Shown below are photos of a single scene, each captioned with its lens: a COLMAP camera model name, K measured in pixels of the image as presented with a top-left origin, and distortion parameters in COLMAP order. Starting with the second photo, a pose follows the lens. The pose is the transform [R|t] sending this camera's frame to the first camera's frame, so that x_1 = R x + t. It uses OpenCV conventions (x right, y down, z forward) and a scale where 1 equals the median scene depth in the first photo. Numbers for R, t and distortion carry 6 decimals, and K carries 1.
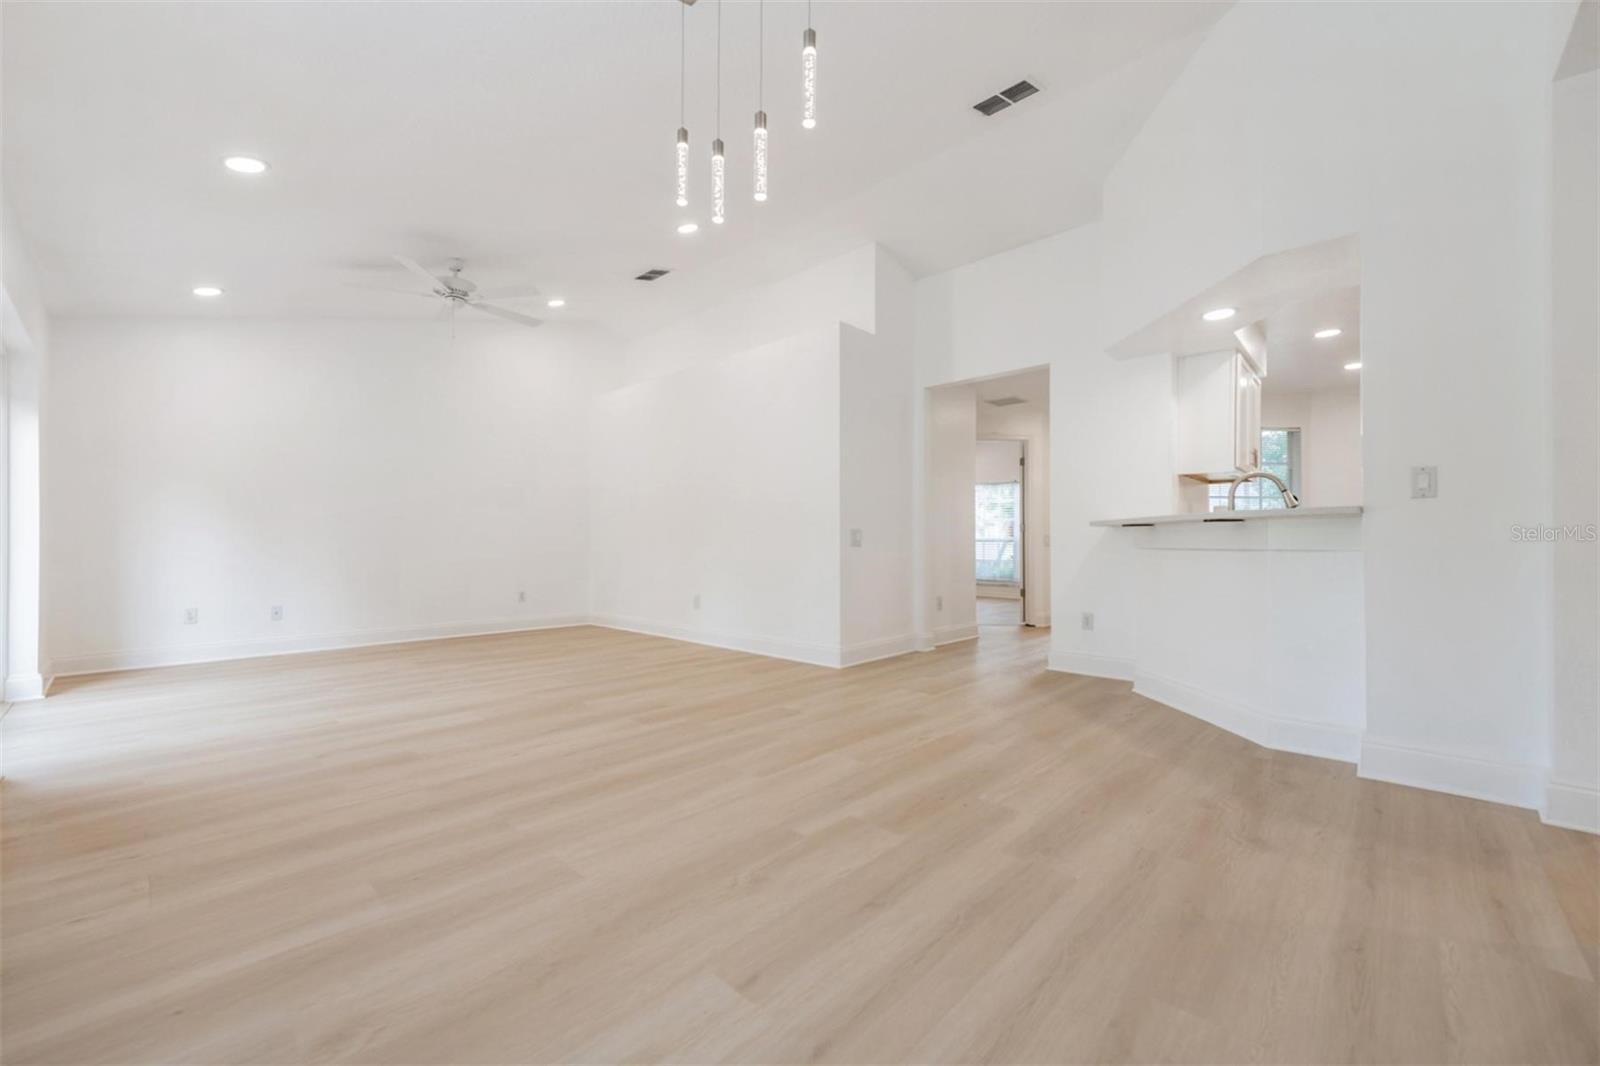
lens RADIAL K [[639.7, 0, 795.2], [0, 639.7, 541.6], [0, 0, 1]] dist [-0.001354, -0.000386]
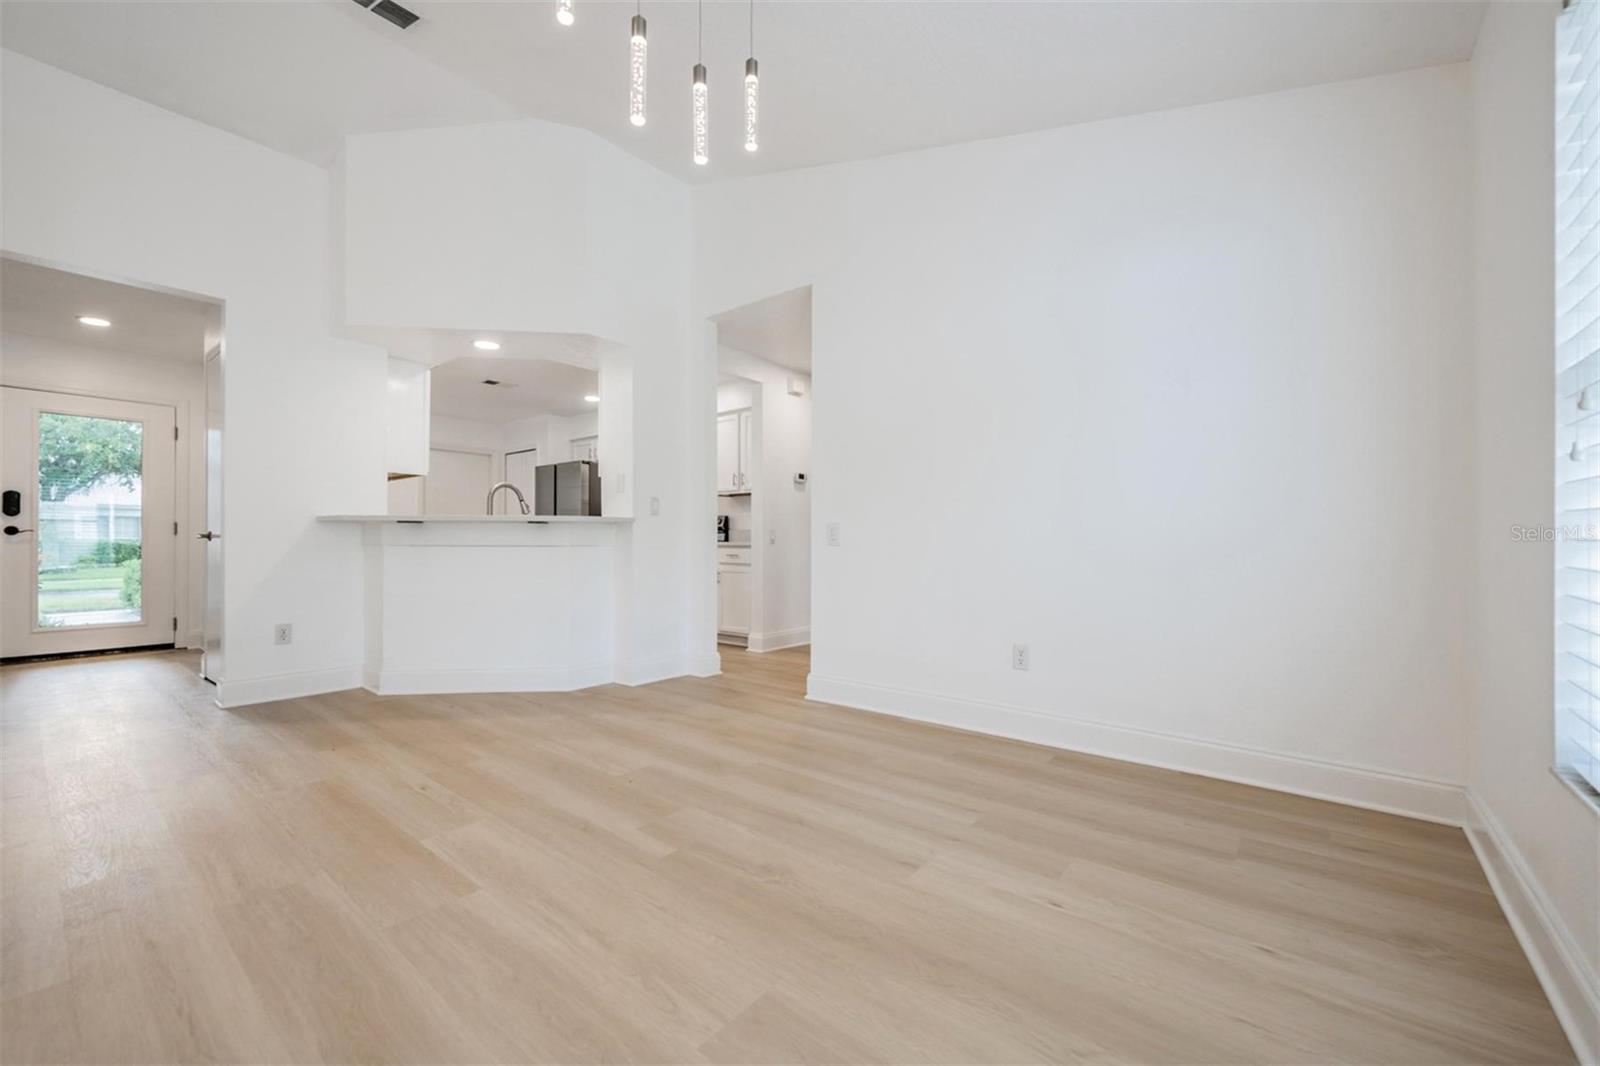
lens RADIAL K [[639.7, 0, 795.2], [0, 639.7, 541.6], [0, 0, 1]] dist [-0.001354, -0.000386]
pose [[-0.086138, -0.001241, 0.996282, -0.889267], [-0.004790, 0.999988, 0.000832, 0.000604], [-0.996272, -0.004701, -0.086143, 0.858301]]
